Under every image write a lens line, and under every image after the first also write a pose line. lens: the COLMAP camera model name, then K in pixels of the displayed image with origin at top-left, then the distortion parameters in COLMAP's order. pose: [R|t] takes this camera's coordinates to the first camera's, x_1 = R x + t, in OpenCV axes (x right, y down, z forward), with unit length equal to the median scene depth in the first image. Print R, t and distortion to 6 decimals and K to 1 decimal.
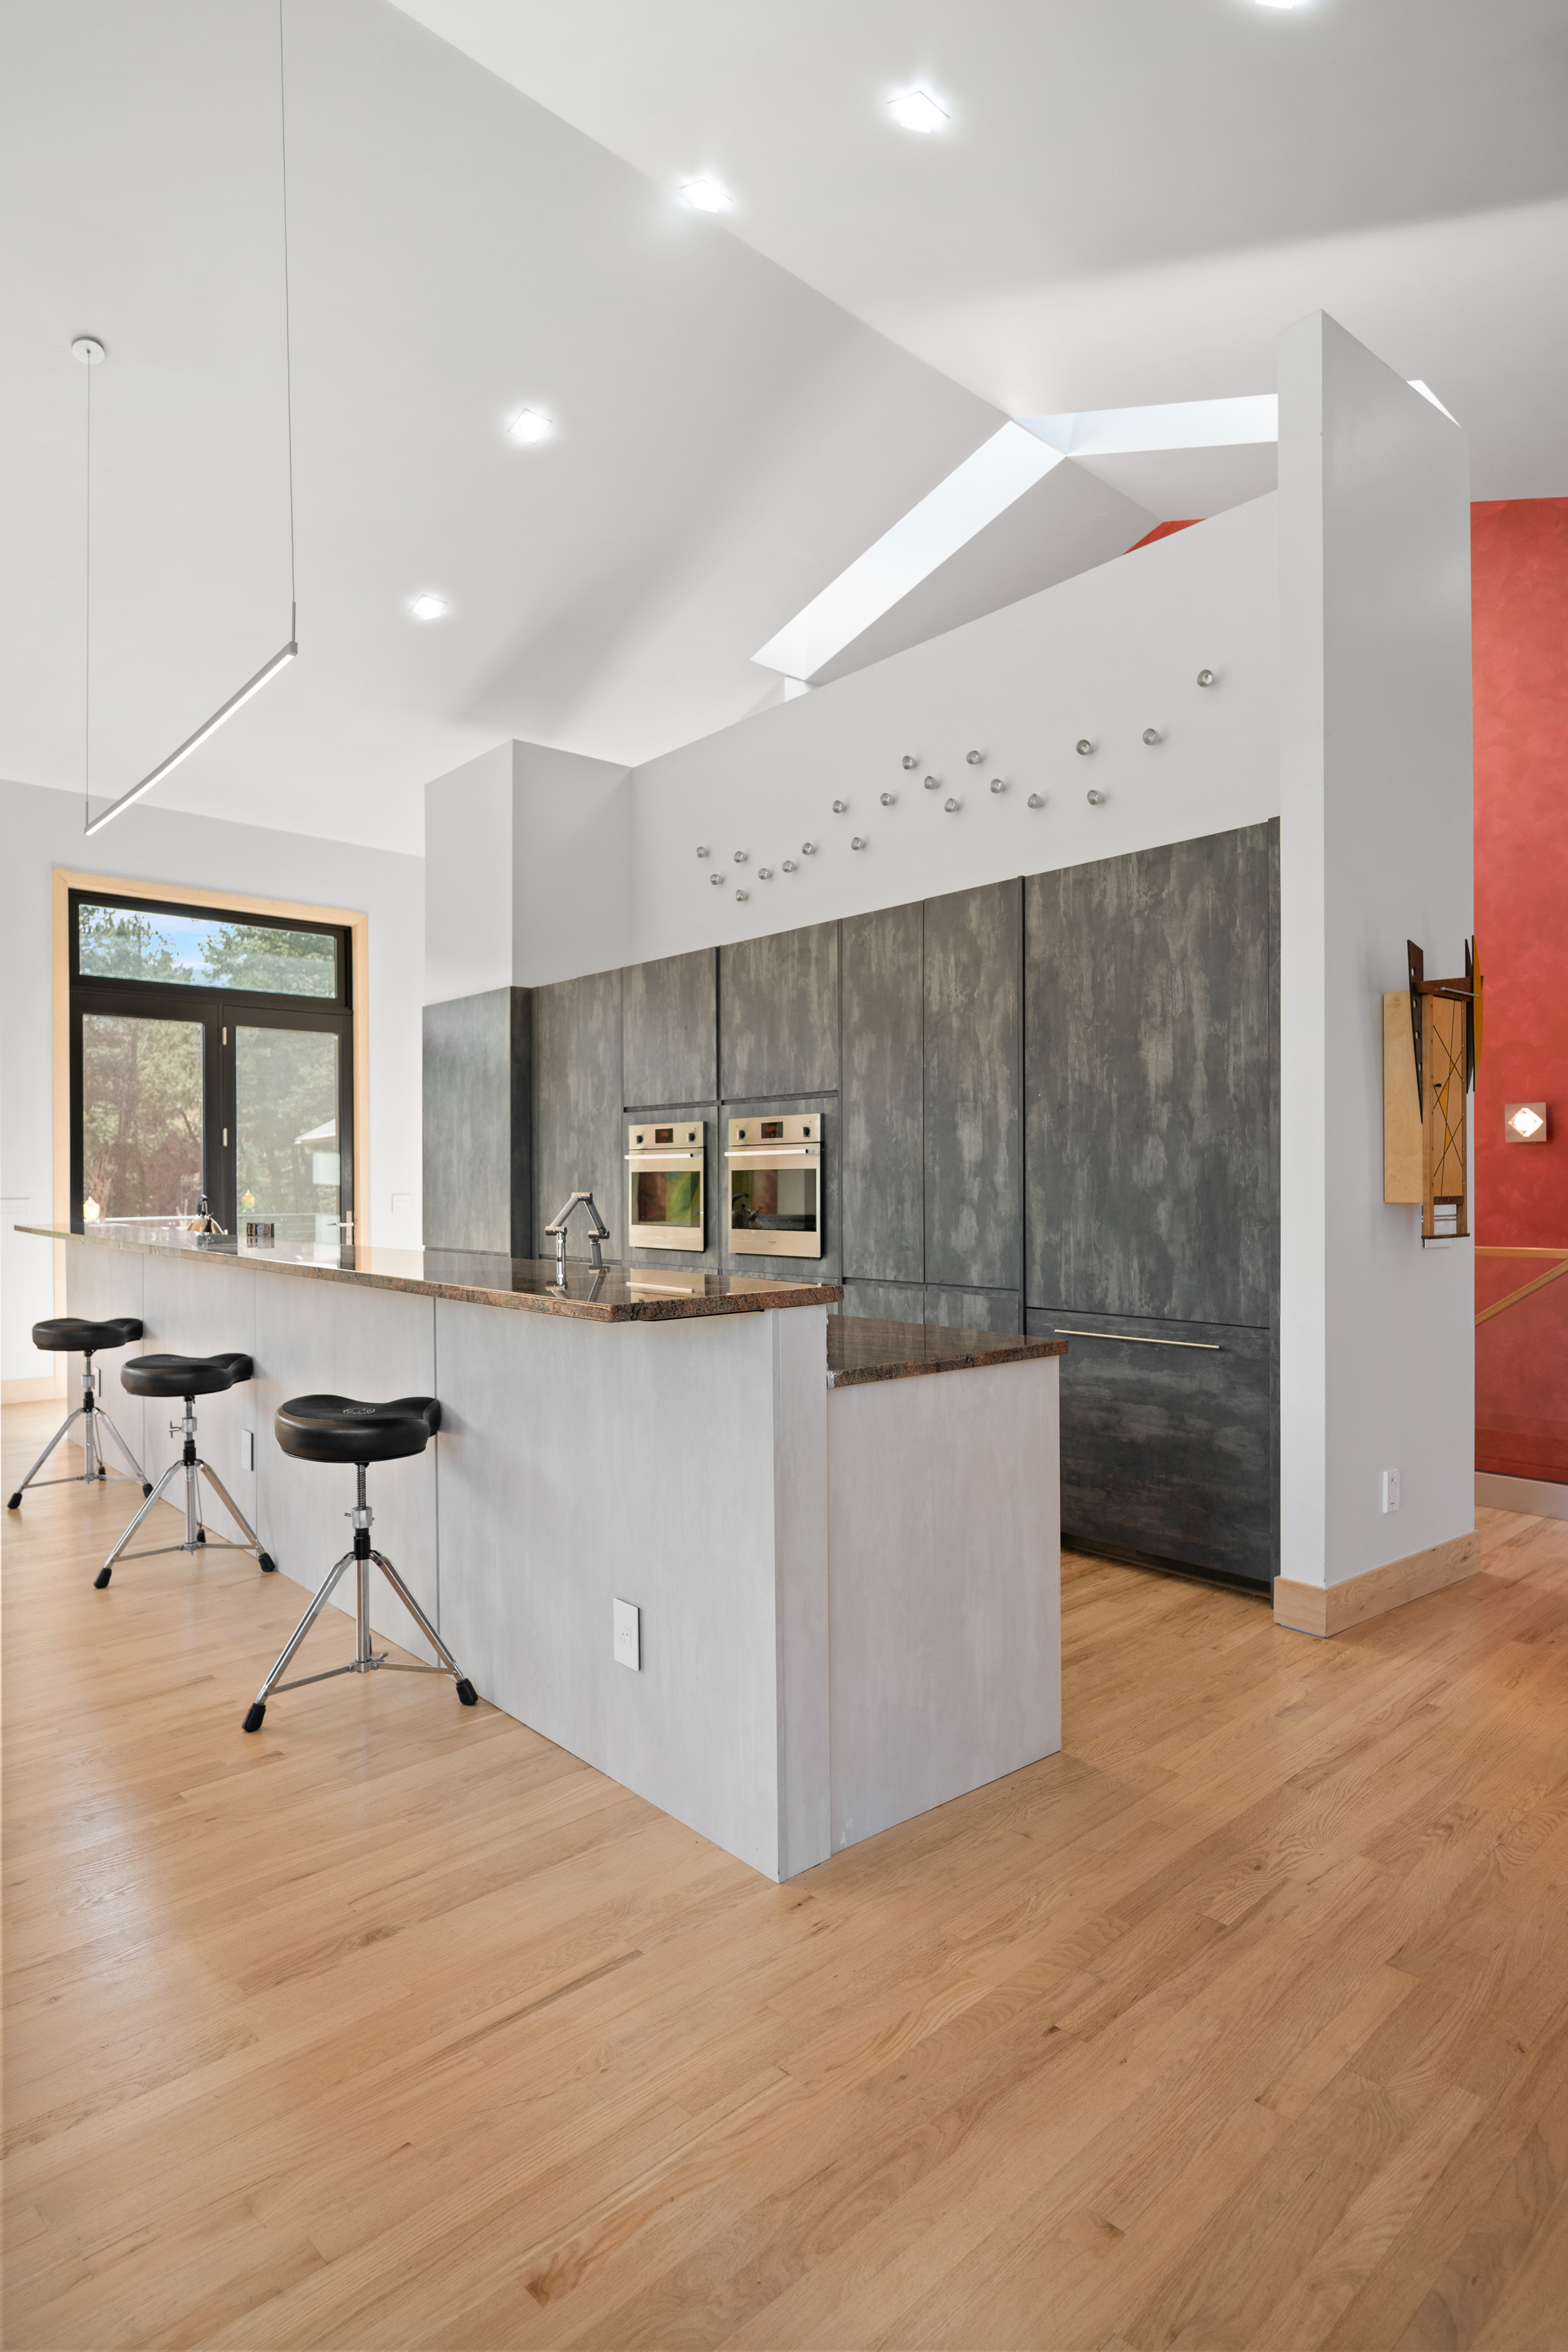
lens RADIAL K [[1324.0, 0, 762.0], [0, 1324.0, 1201.6], [0, 0, 1]] dist [0.000139, -0.000067]
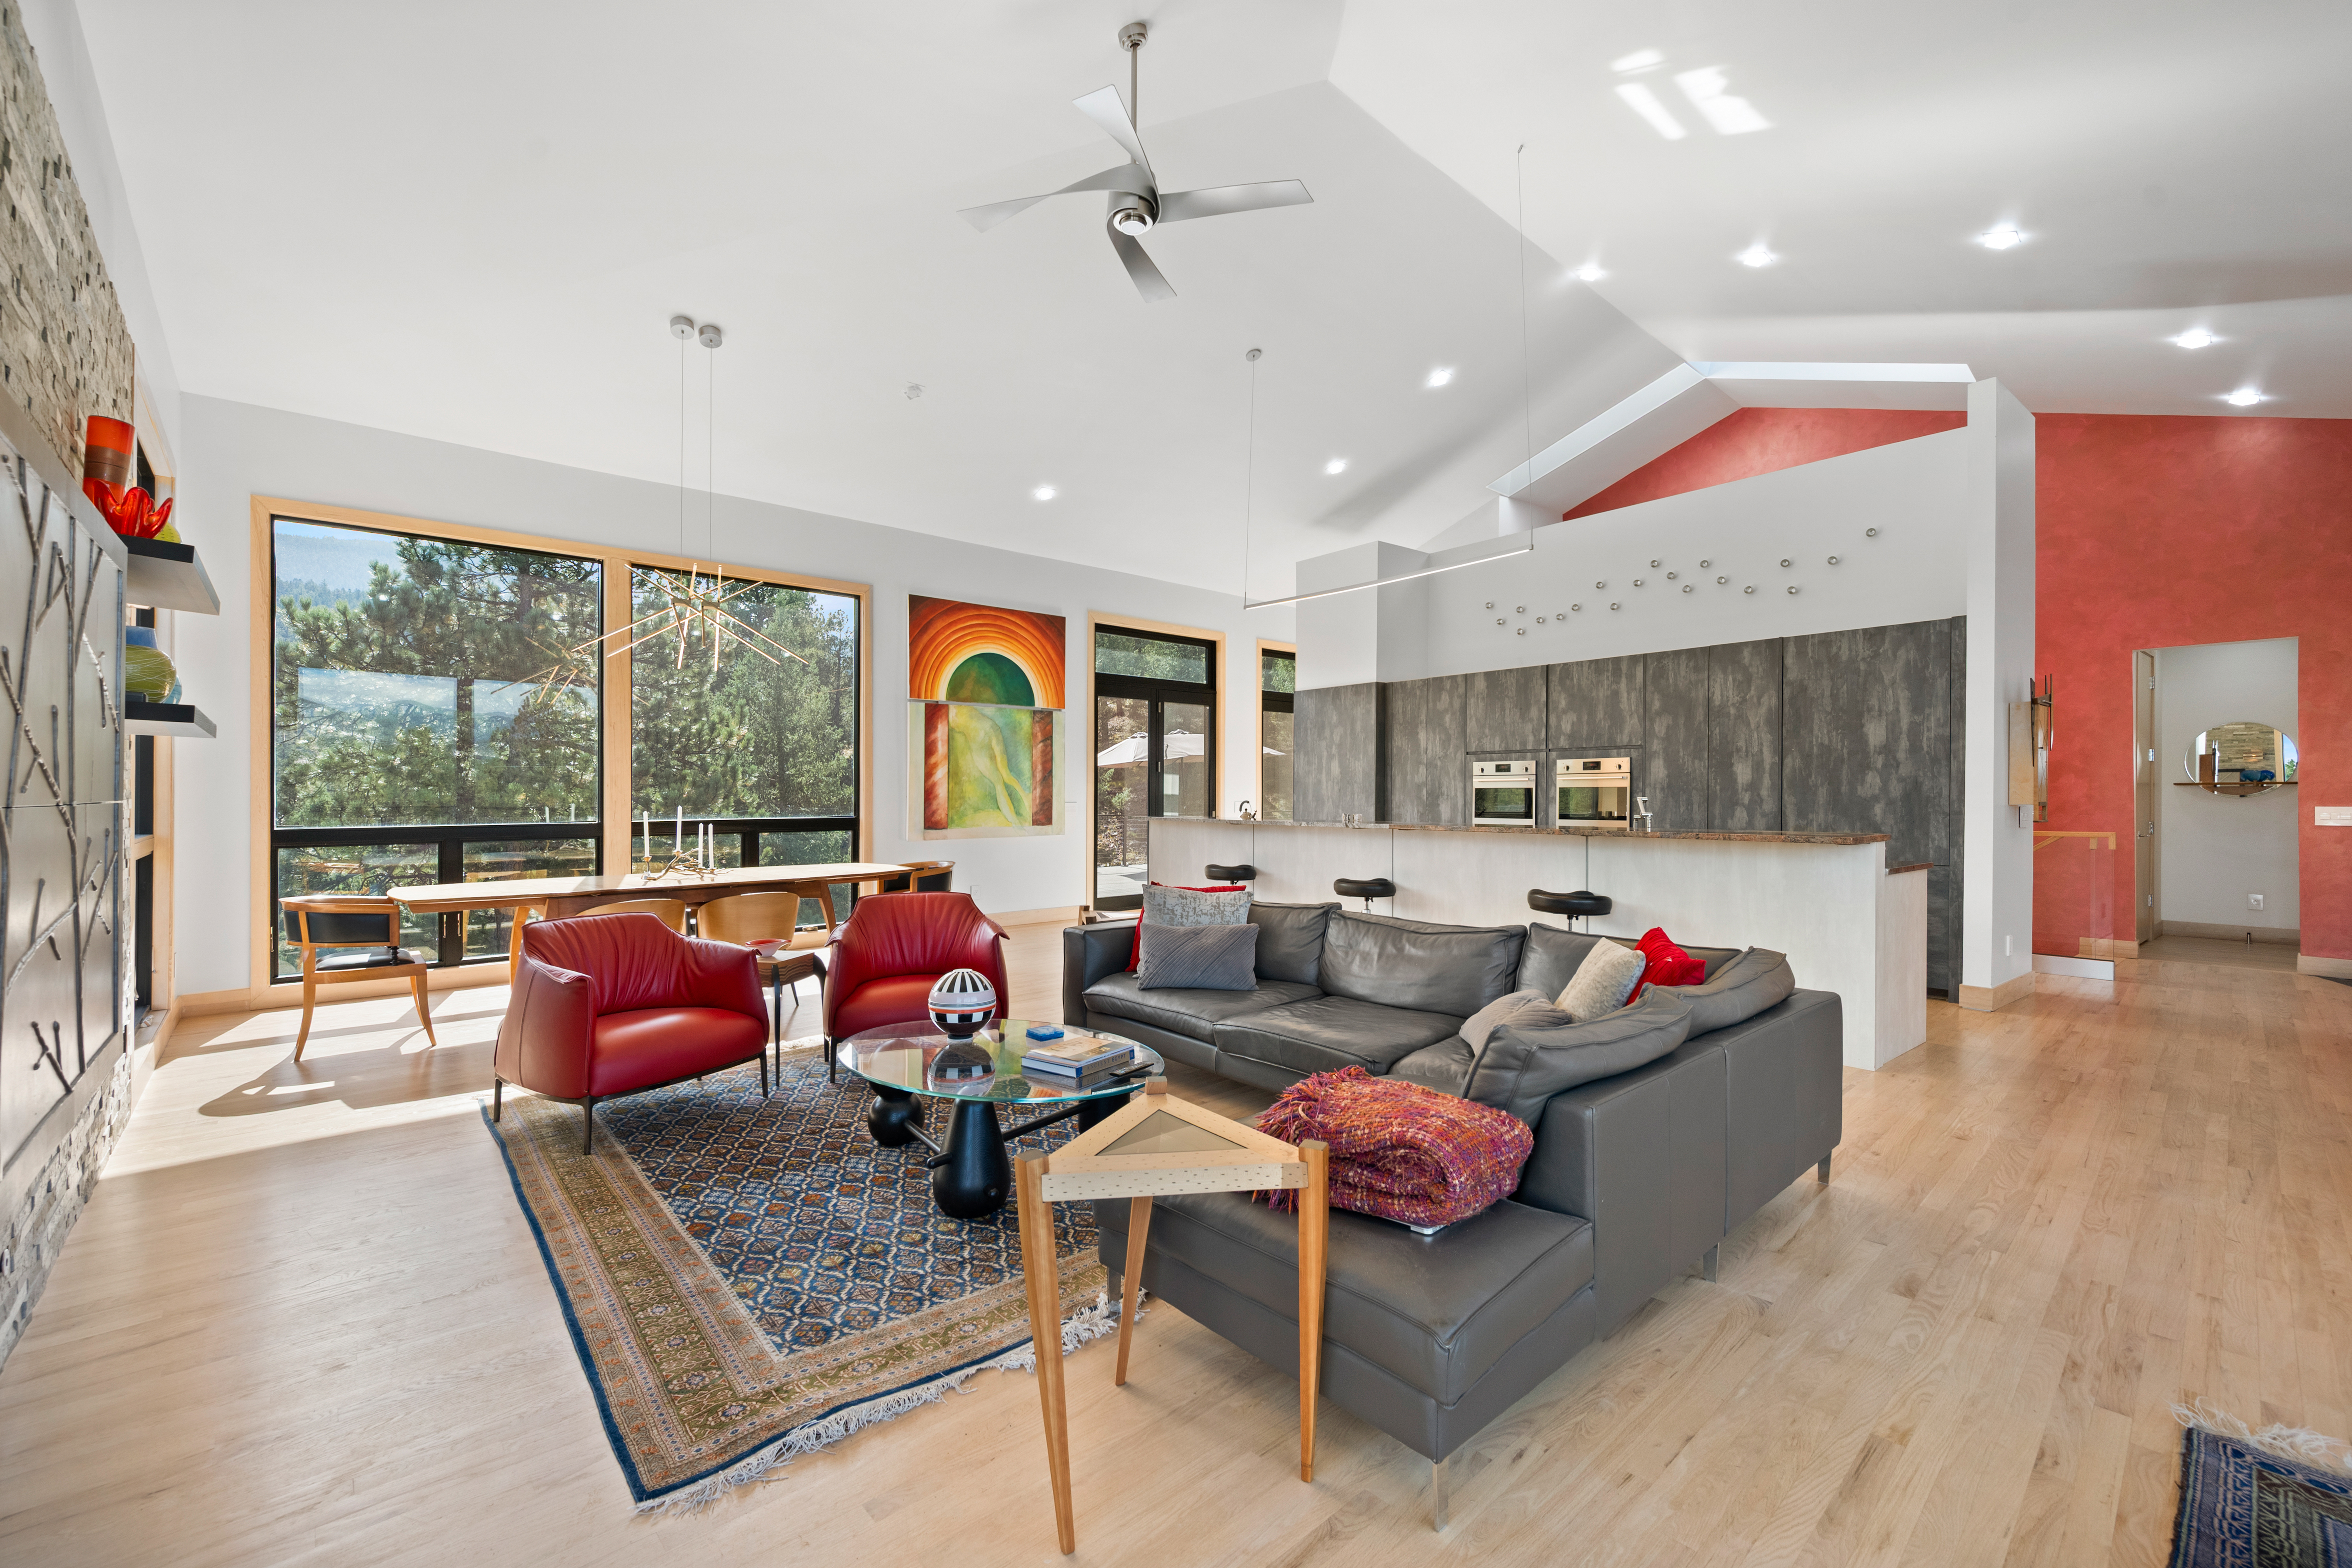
lens RADIAL K [[967.0, 0, 1166.7], [0, 967.0, 817.8], [0, 0, 1]] dist [-0.001443, -0.000604]
pose [[0.999513, 0.003872, -0.030952, -0.611200], [-0.003593, 0.999952, 0.009075, 0.009557], [0.030986, -0.008960, 0.999480, -0.416450]]
